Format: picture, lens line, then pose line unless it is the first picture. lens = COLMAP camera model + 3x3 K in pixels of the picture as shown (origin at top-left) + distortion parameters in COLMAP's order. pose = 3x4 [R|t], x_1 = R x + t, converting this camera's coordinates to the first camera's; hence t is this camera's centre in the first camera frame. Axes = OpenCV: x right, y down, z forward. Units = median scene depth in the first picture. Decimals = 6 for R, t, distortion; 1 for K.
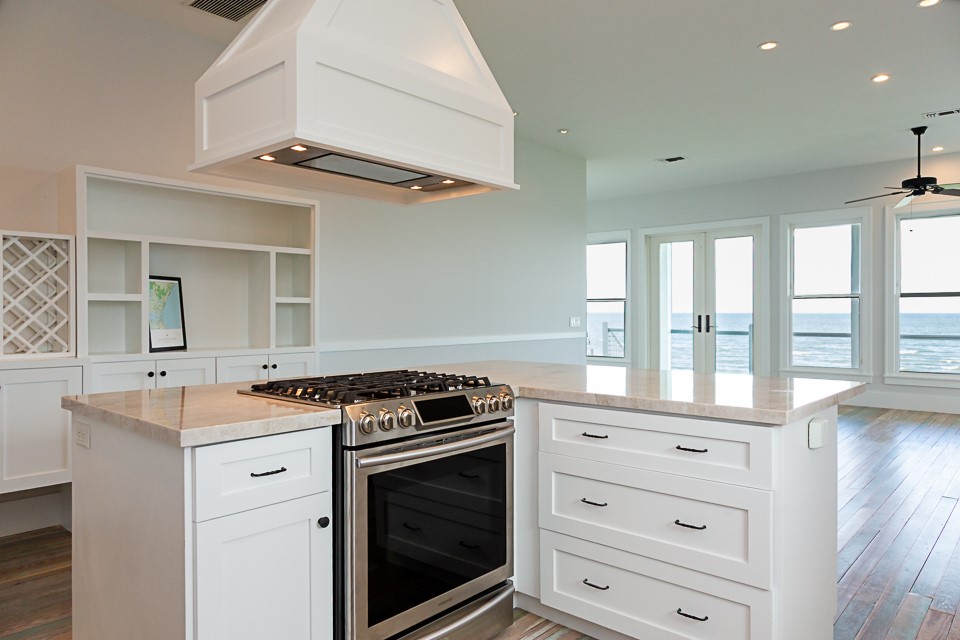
lens RADIAL K [[633.1, 0, 486.1], [0, 633.1, 320.6], [0, 0, 1]] dist [0.004376, -0.000234]
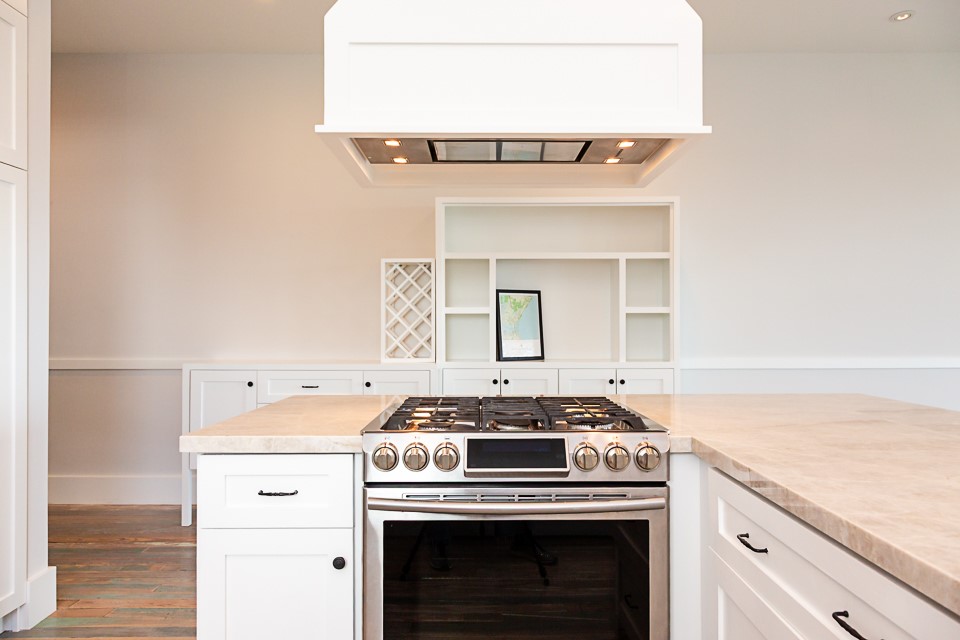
lens RADIAL K [[633.1, 0, 486.1], [0, 633.1, 320.6], [0, 0, 1]] dist [0.004376, -0.000234]
pose [[0.671055, -0.007466, -0.741370, 0.267605], [-0.005811, 0.999866, -0.015329, -0.002212], [0.741385, 0.014595, 0.670922, 0.279433]]
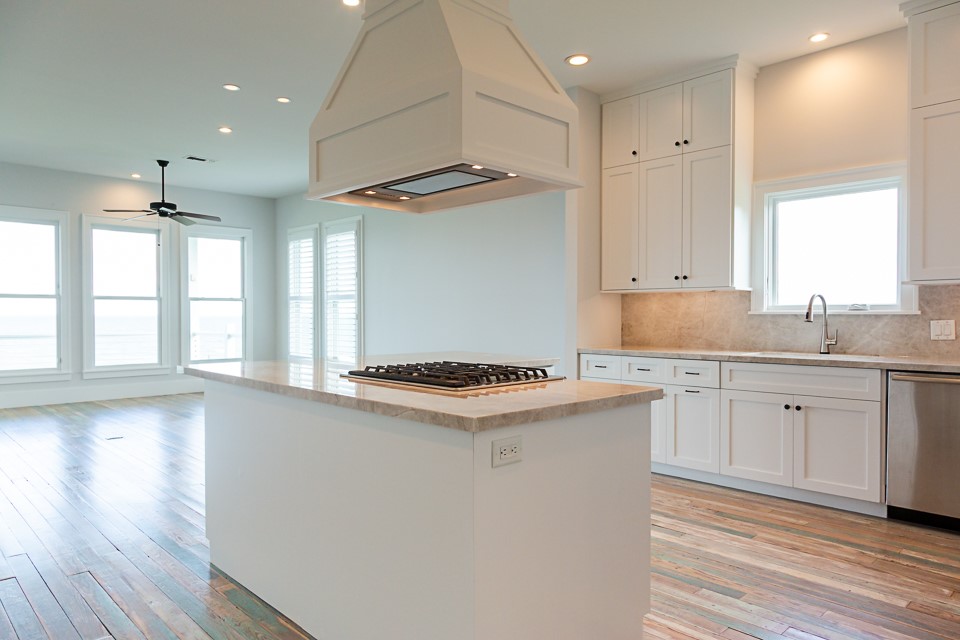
lens RADIAL K [[633.1, 0, 486.1], [0, 633.1, 320.6], [0, 0, 1]] dist [0.004376, -0.000234]
pose [[0.062932, -0.003111, 0.998013, -0.875704], [-0.002083, 0.999993, 0.003249, -0.009468], [-0.998016, -0.002283, 0.062925, 0.564835]]
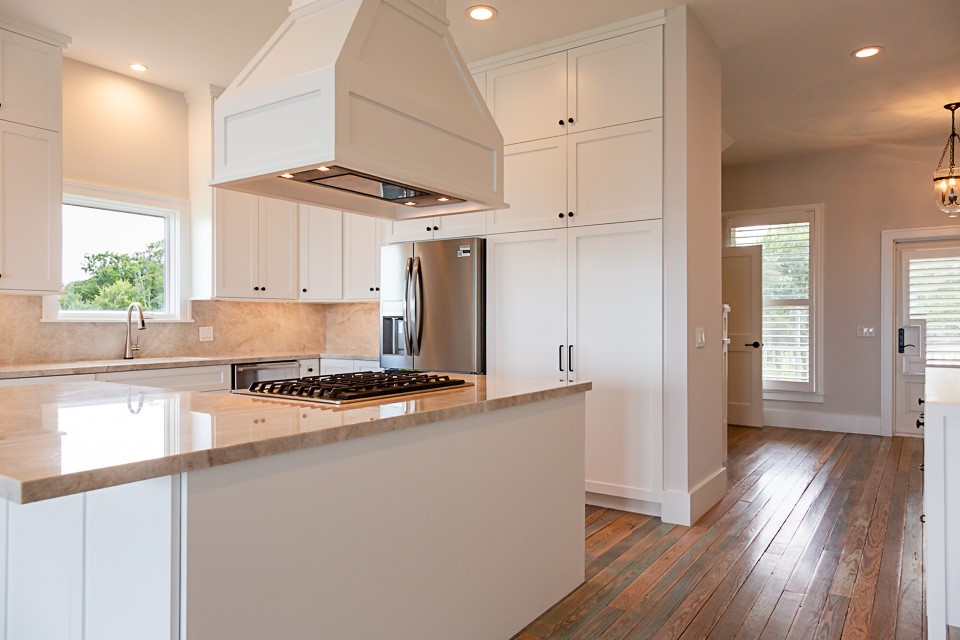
lens RADIAL K [[633.1, 0, 486.1], [0, 633.1, 320.6], [0, 0, 1]] dist [0.004376, -0.000234]
pose [[-0.990500, 0.006473, -0.137362, -0.161443], [0.006849, 0.999974, -0.002265, -0.014445], [0.137344, -0.003184, -0.990518, 1.399876]]
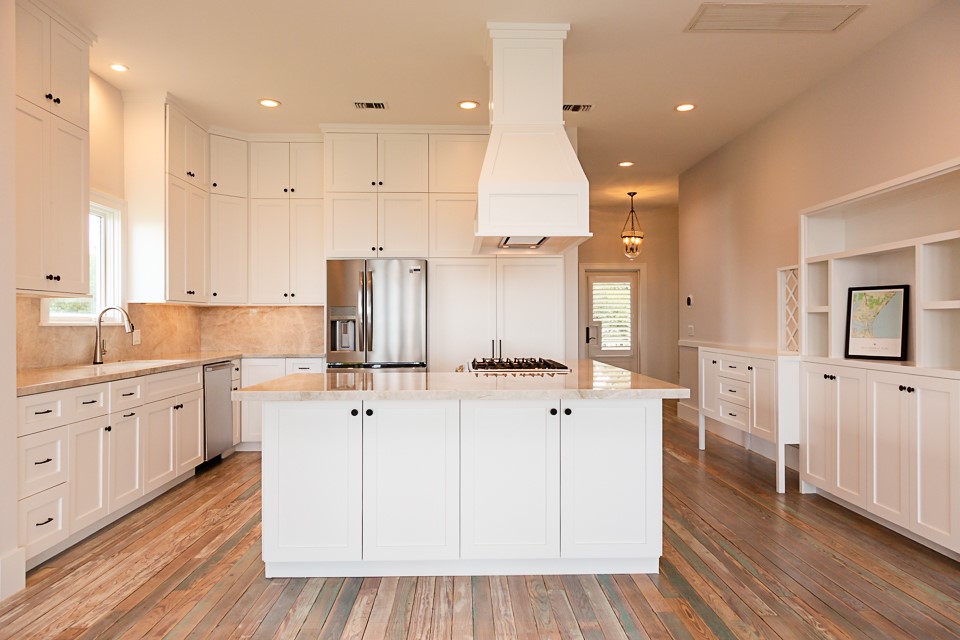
lens RADIAL K [[633.1, 0, 486.1], [0, 633.1, 320.6], [0, 0, 1]] dist [0.004376, -0.000234]
pose [[-0.715123, 0.006828, -0.698965, 0.732515], [0.008634, 0.999962, 0.000934, -0.023677], [0.698945, -0.005367, -0.715155, 1.449197]]
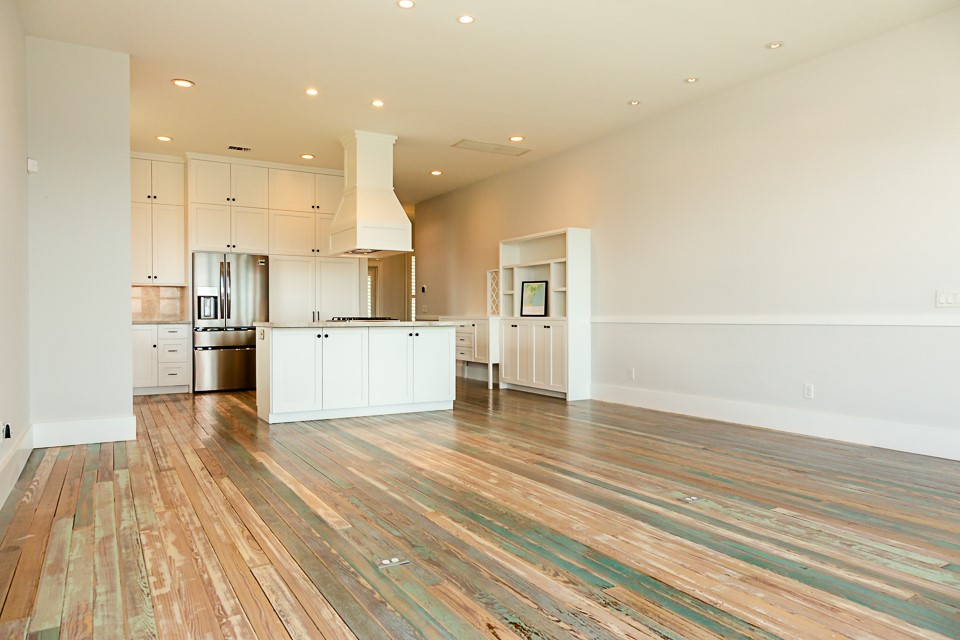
lens RADIAL K [[633.1, 0, 486.1], [0, 633.1, 320.6], [0, 0, 1]] dist [0.004376, -0.000234]
pose [[-0.294972, 0.015325, -0.955383, 1.736266], [0.005462, 0.999882, 0.014353, 0.033415], [0.955490, -0.000984, -0.295021, 1.647130]]
